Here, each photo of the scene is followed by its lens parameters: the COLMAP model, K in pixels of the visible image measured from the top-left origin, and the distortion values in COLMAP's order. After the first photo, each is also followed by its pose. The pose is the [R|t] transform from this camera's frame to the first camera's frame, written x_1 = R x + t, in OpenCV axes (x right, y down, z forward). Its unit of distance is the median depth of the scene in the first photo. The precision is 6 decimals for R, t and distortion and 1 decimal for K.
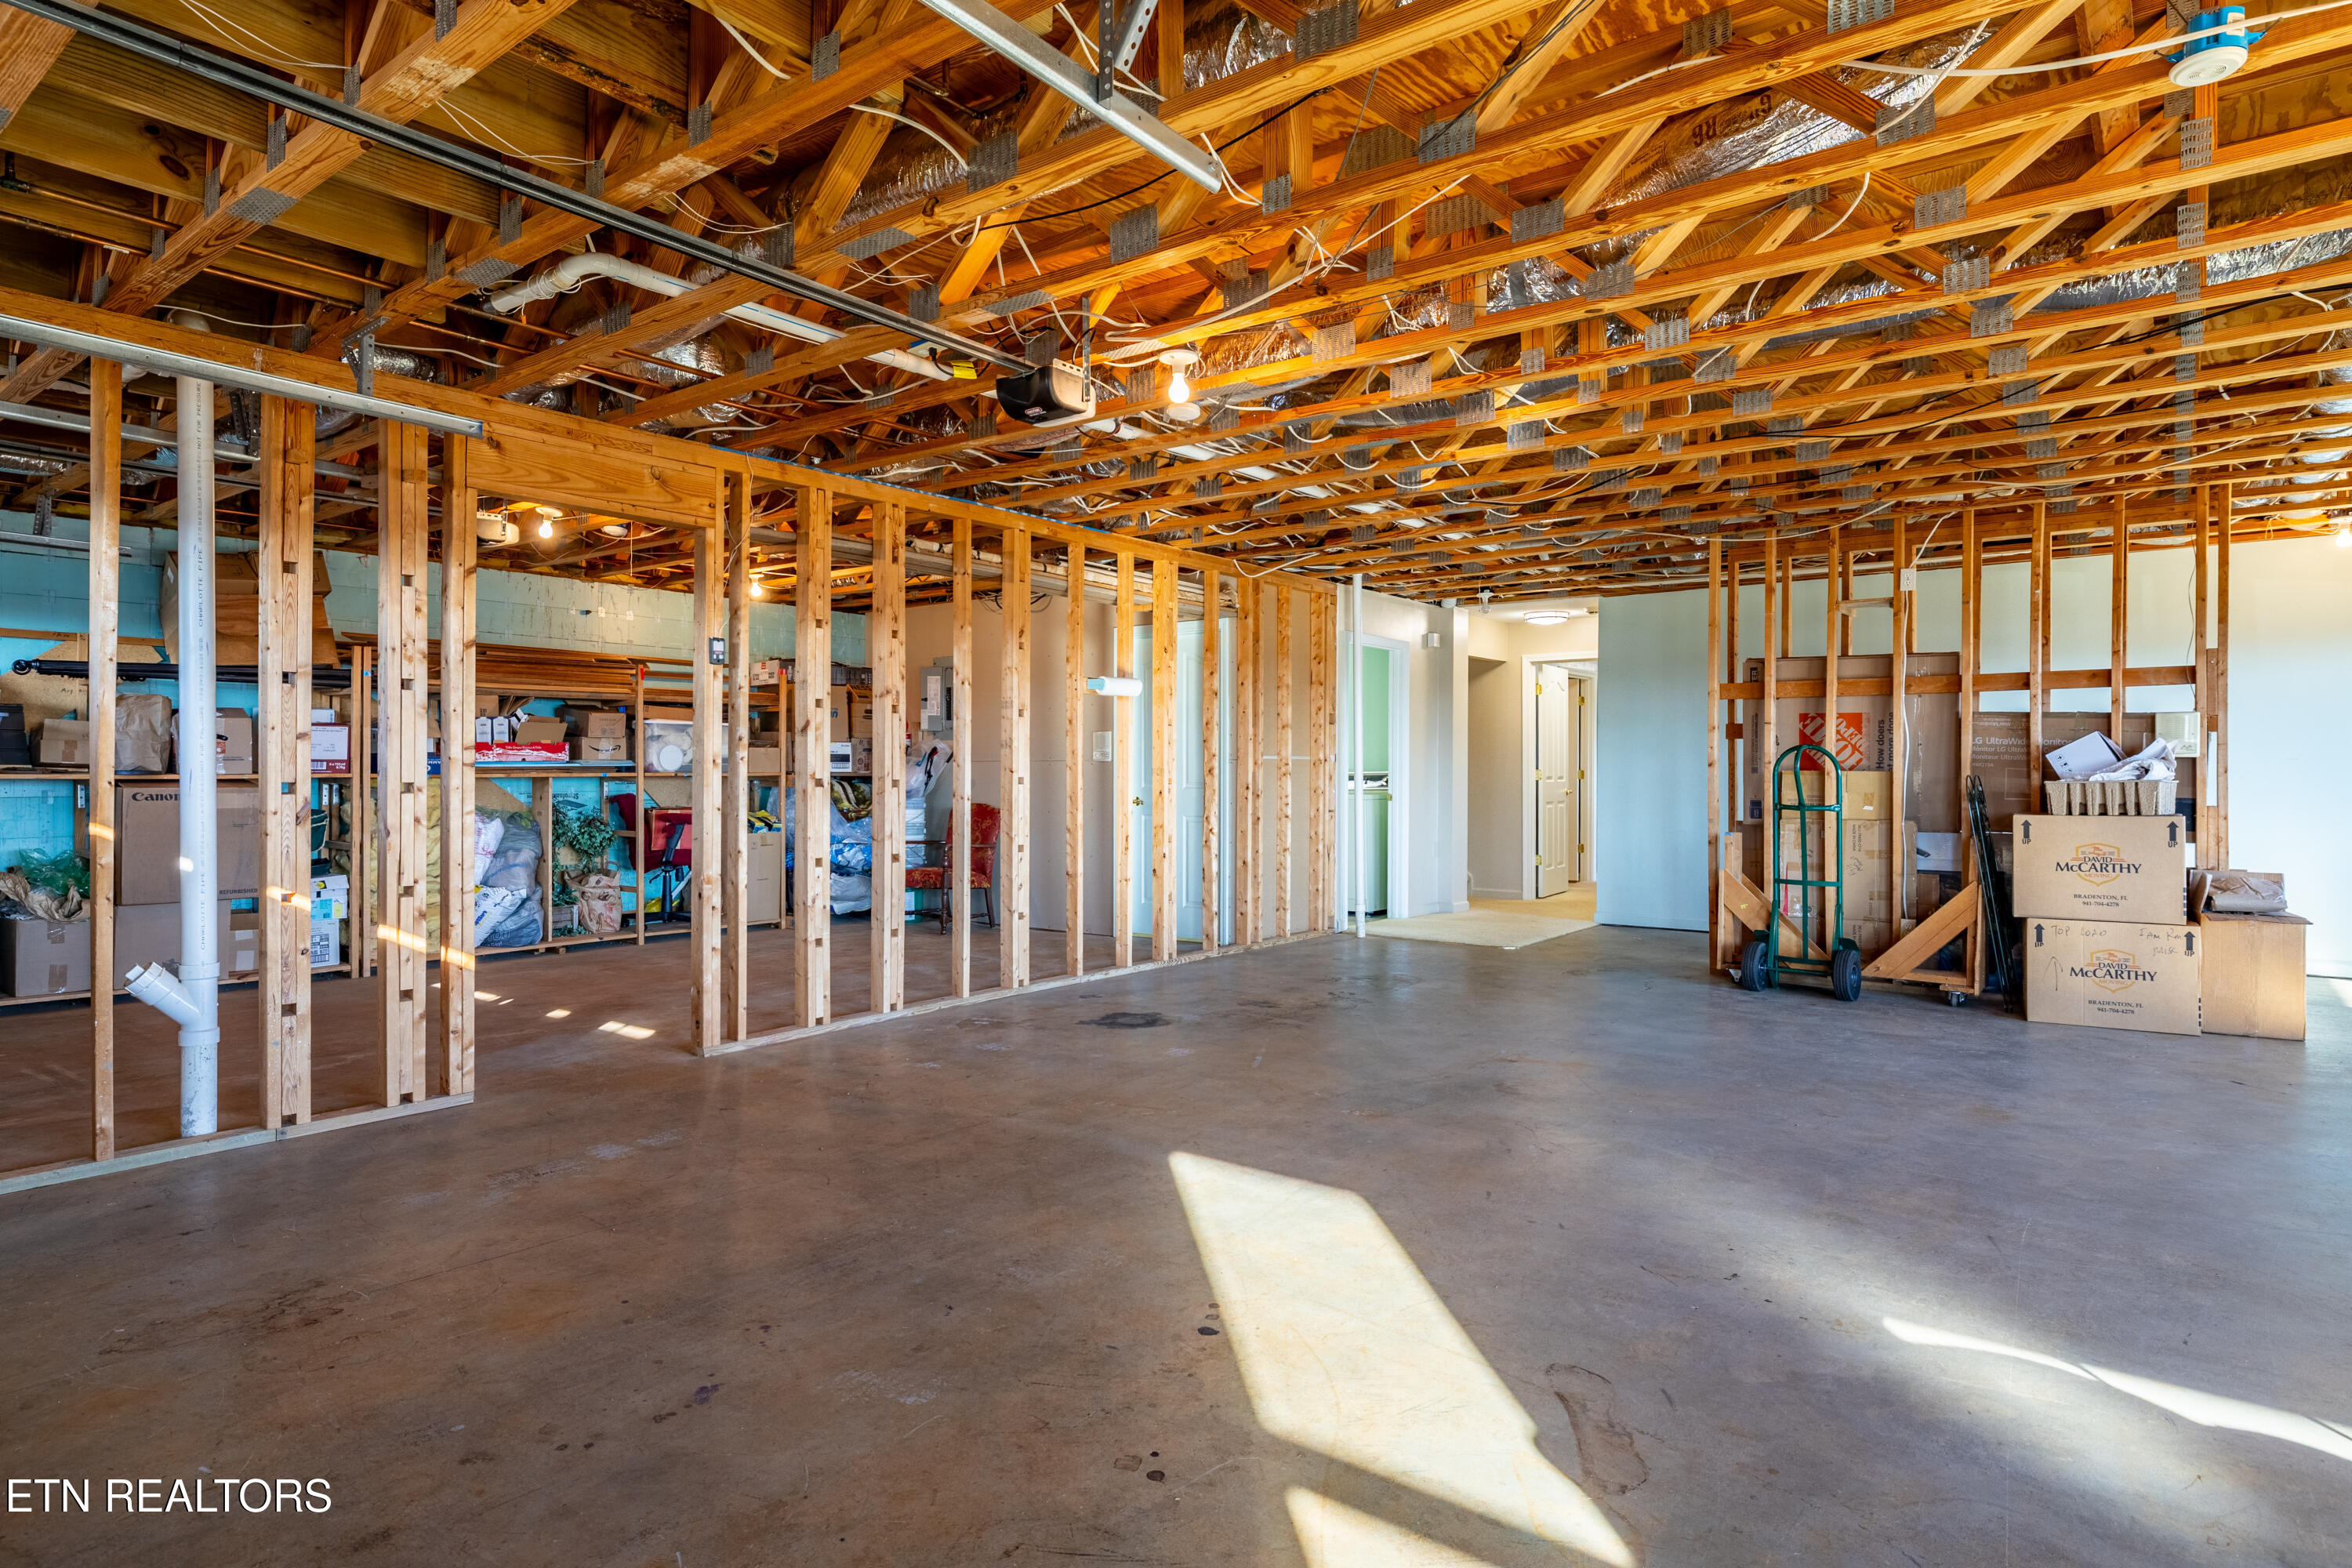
lens RADIAL K [[1266.8, 0, 1164.7], [0, 1266.8, 771.9], [0, 0, 1]] dist [-0.008701, 0.001662]
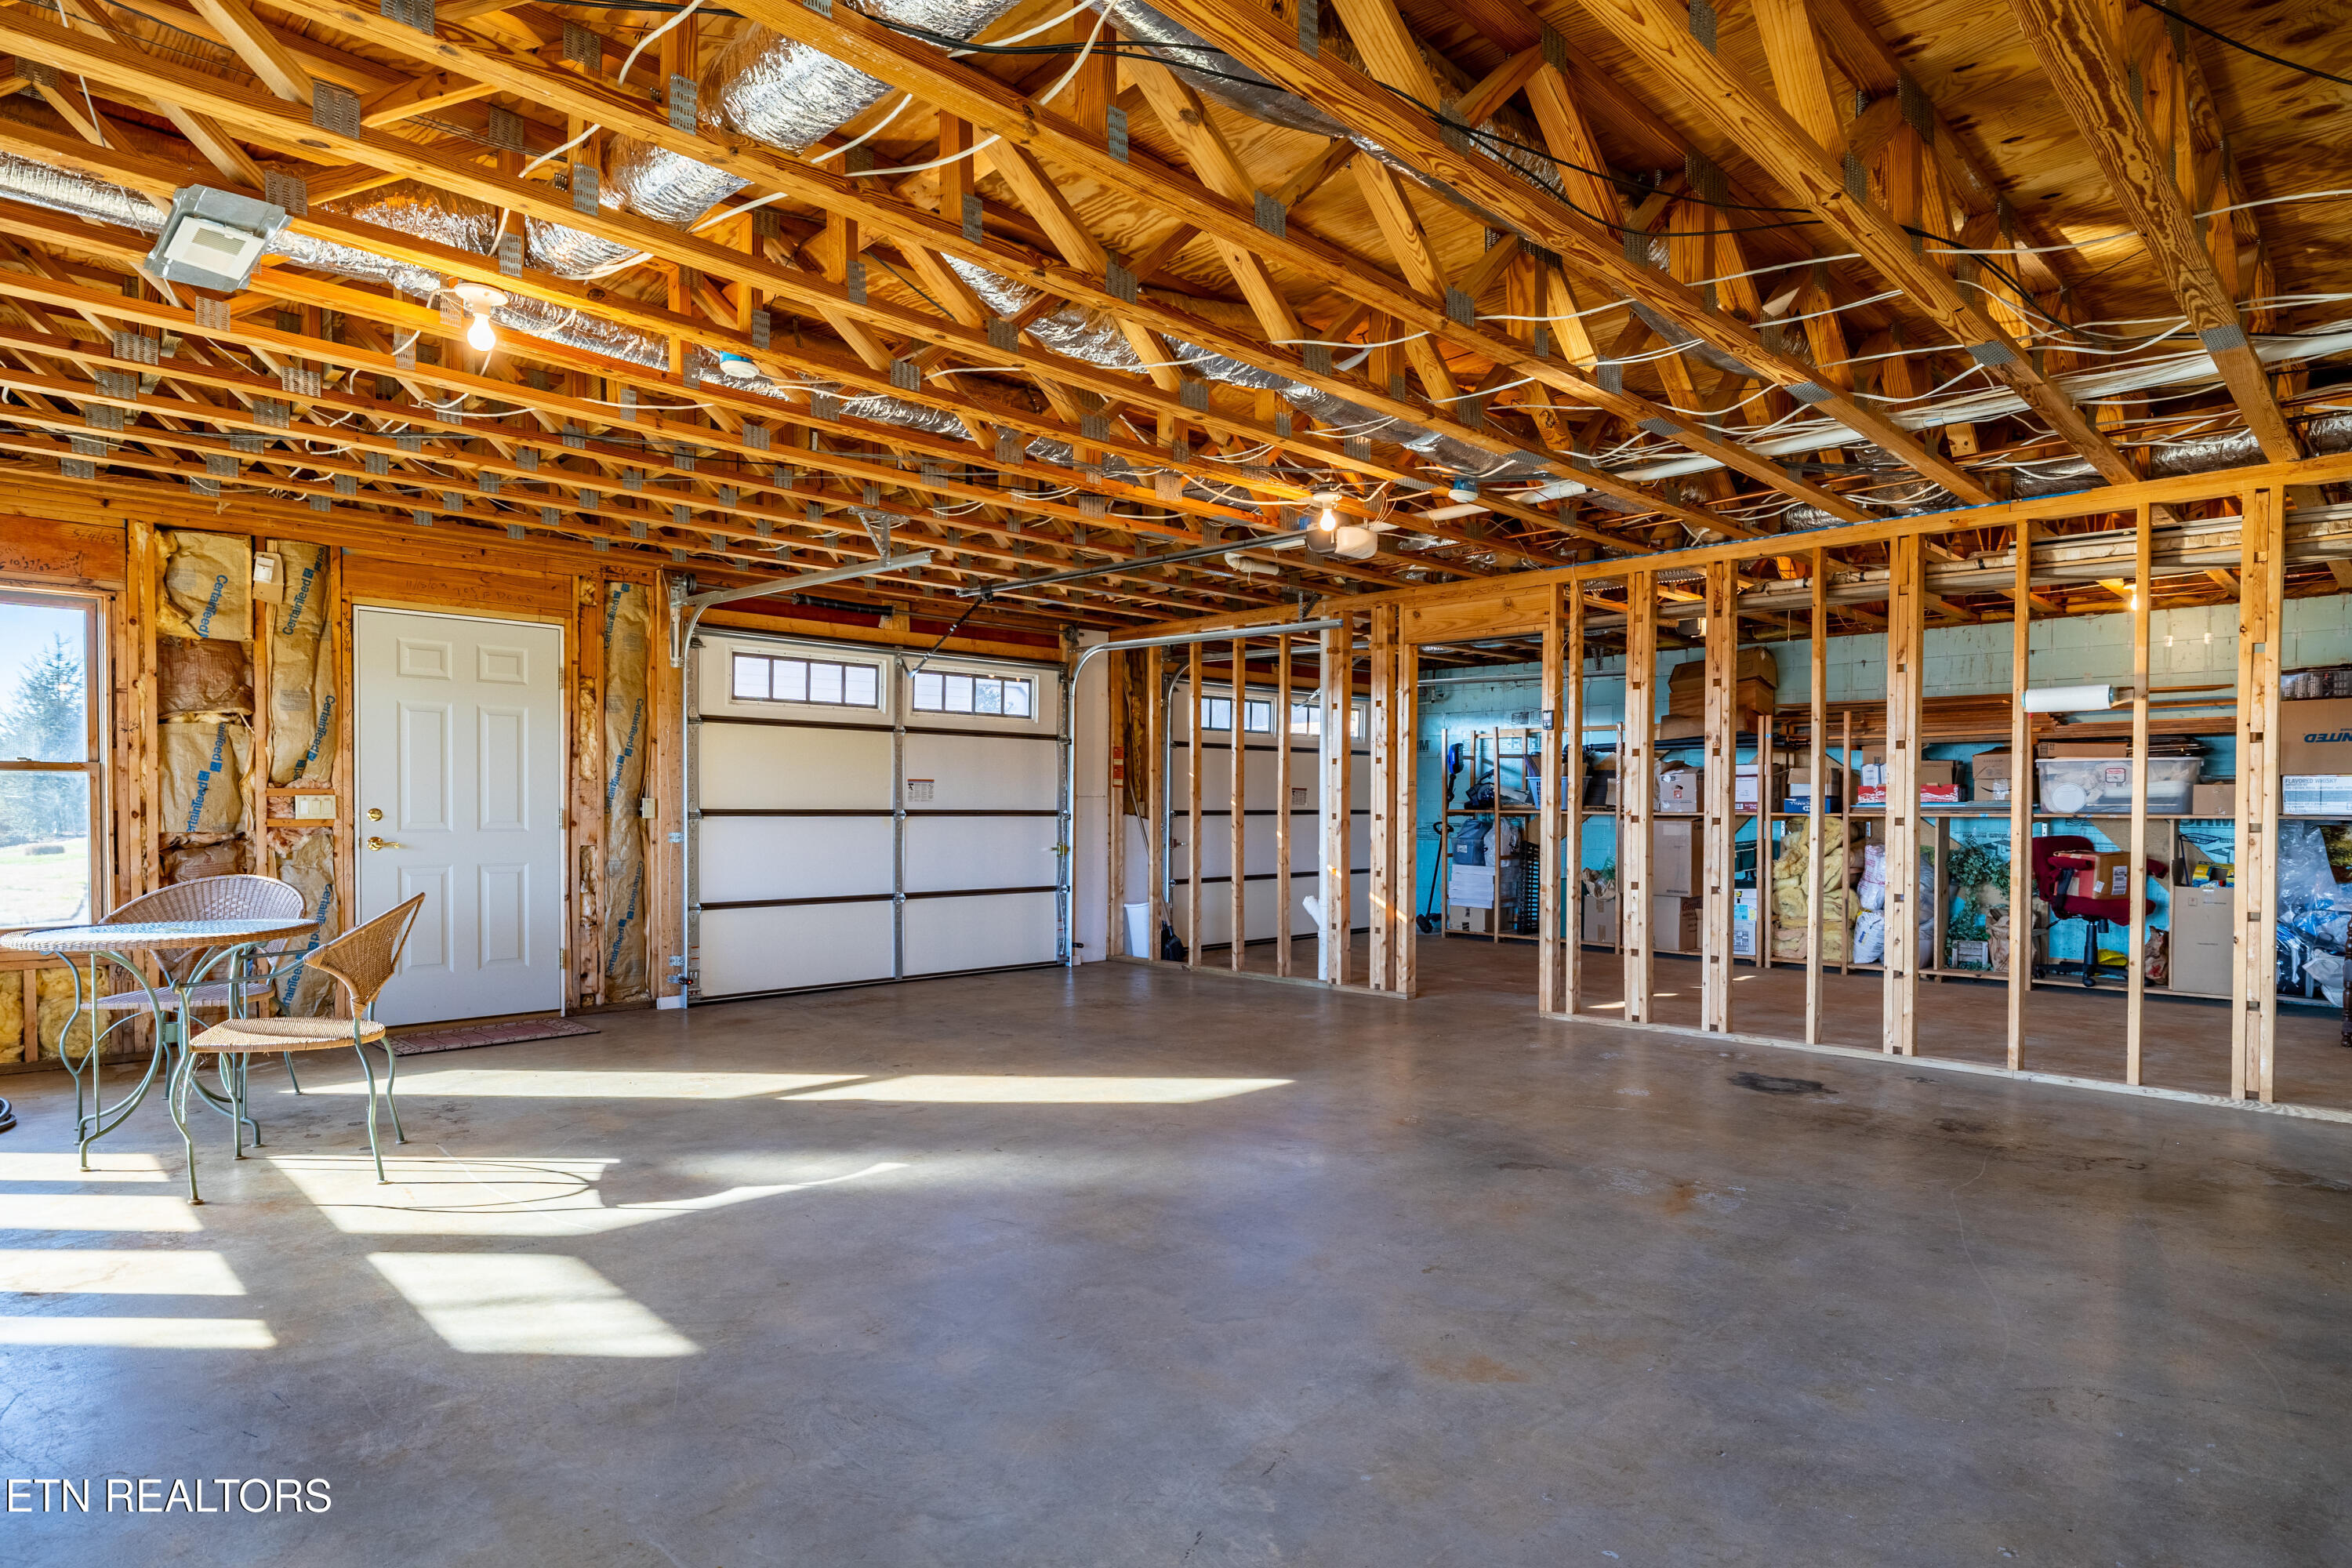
lens RADIAL K [[1266.8, 0, 1164.7], [0, 1266.8, 800.2], [0, 0, 1]] dist [-0.008701, 0.001662]
pose [[-0.118414, -0.005715, -0.992948, 1.266924], [-0.008765, 0.999950, -0.004710, 0.000806], [0.992926, 0.008145, -0.118458, 0.916418]]
